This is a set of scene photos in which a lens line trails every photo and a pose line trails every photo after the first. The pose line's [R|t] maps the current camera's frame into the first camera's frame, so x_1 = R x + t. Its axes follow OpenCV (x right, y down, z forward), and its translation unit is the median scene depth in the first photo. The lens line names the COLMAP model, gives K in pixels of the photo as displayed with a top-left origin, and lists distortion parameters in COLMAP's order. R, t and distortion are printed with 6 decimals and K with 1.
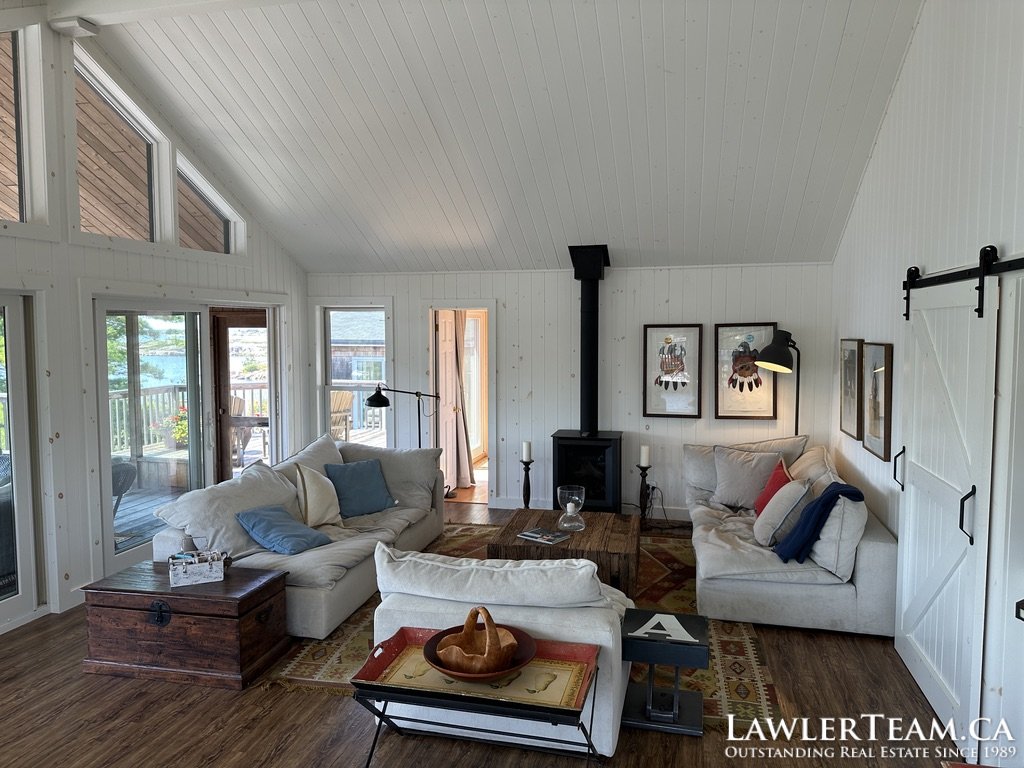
lens RADIAL K [[722.3, 0, 519.4], [0, 722.3, 375.1], [0, 0, 1]] dist [0.063224, -0.073443]
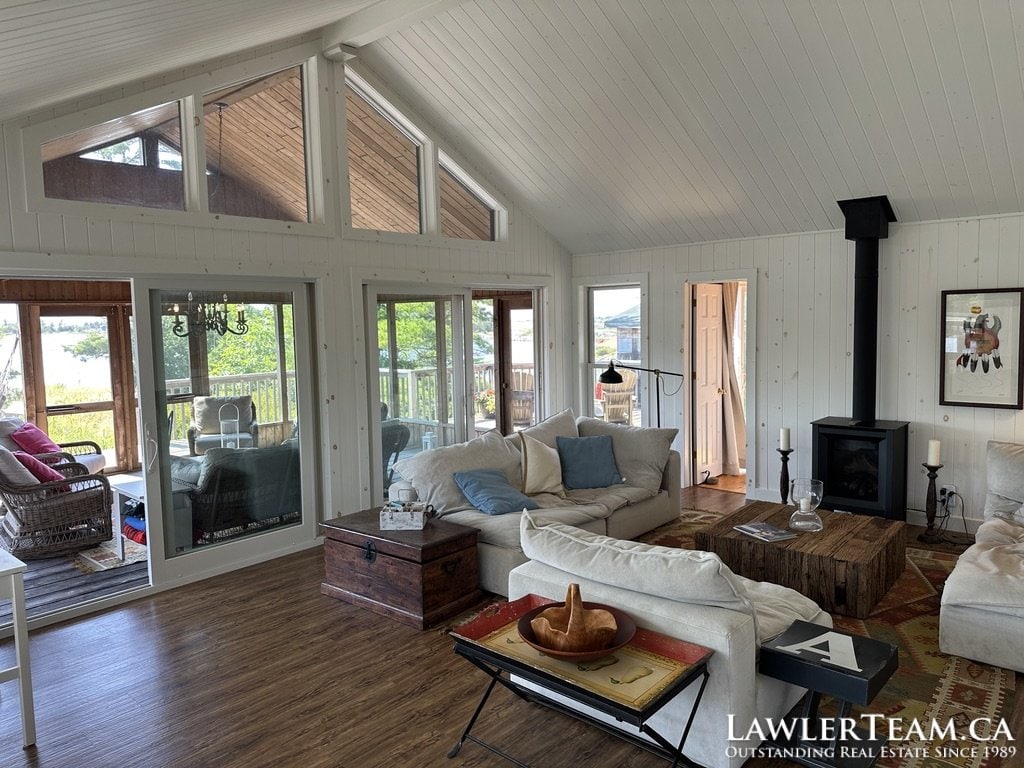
lens RADIAL K [[722.3, 0, 514.3], [0, 722.3, 375.9], [0, 0, 1]] dist [0.063224, -0.073443]
pose [[0.884606, 0.018819, -0.465960, 0.181689], [-0.009448, 0.999704, 0.022441, 0.015589], [0.466244, -0.015449, 0.884521, 0.072690]]
